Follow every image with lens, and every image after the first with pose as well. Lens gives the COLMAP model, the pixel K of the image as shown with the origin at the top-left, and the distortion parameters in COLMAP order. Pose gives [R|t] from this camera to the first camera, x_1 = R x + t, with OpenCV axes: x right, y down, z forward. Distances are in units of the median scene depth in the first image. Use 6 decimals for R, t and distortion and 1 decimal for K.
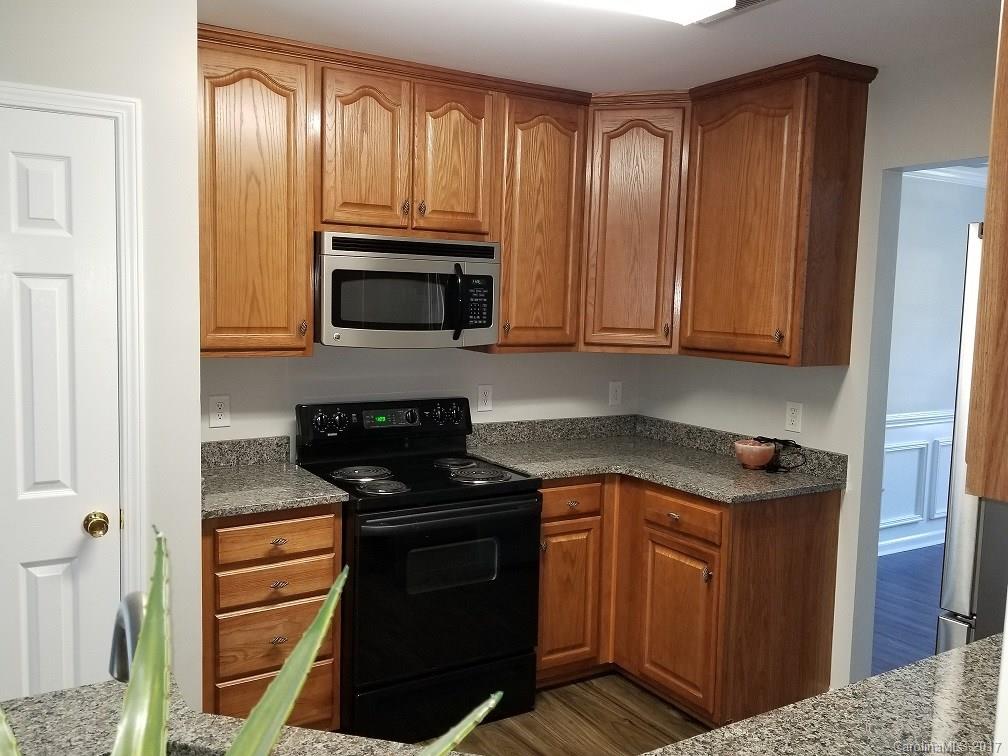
lens RADIAL K [[821.6, 0, 504.0], [0, 821.6, 378.0], [0, 0, 1]] dist [0.052258, -0.003082]
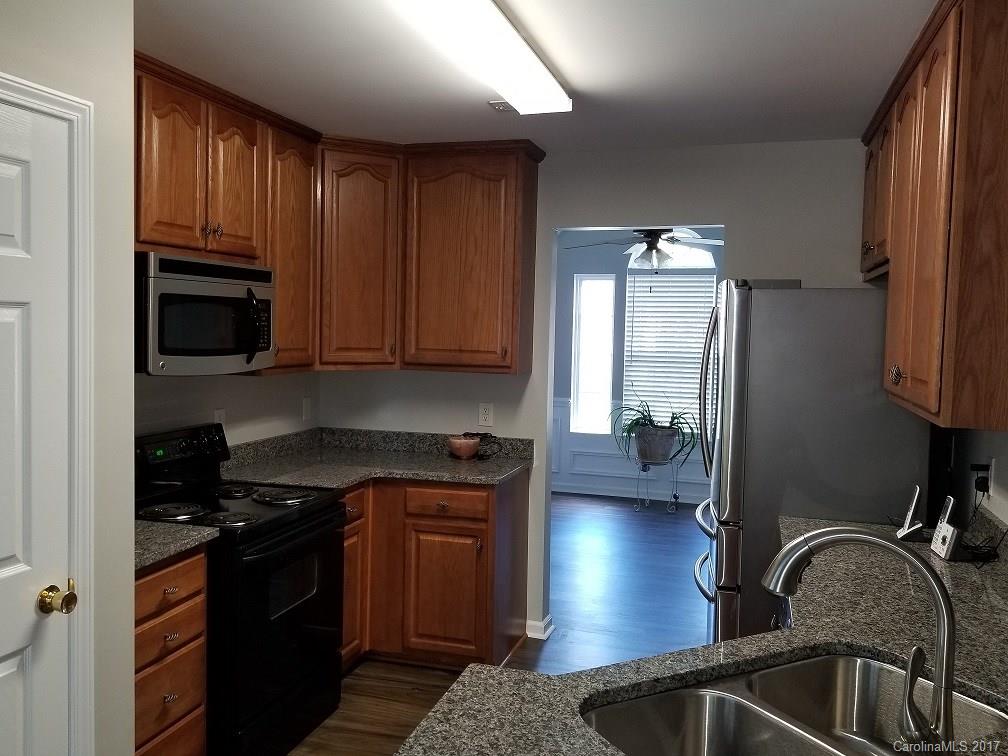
lens RADIAL K [[821.6, 0, 504.0], [0, 821.6, 378.0], [0, 0, 1]] dist [0.052258, -0.003082]
pose [[0.741712, -0.050418, 0.668820, -0.490117], [0.060667, 0.998126, 0.007964, -0.018185], [-0.667969, 0.034668, 0.743381, 0.046086]]
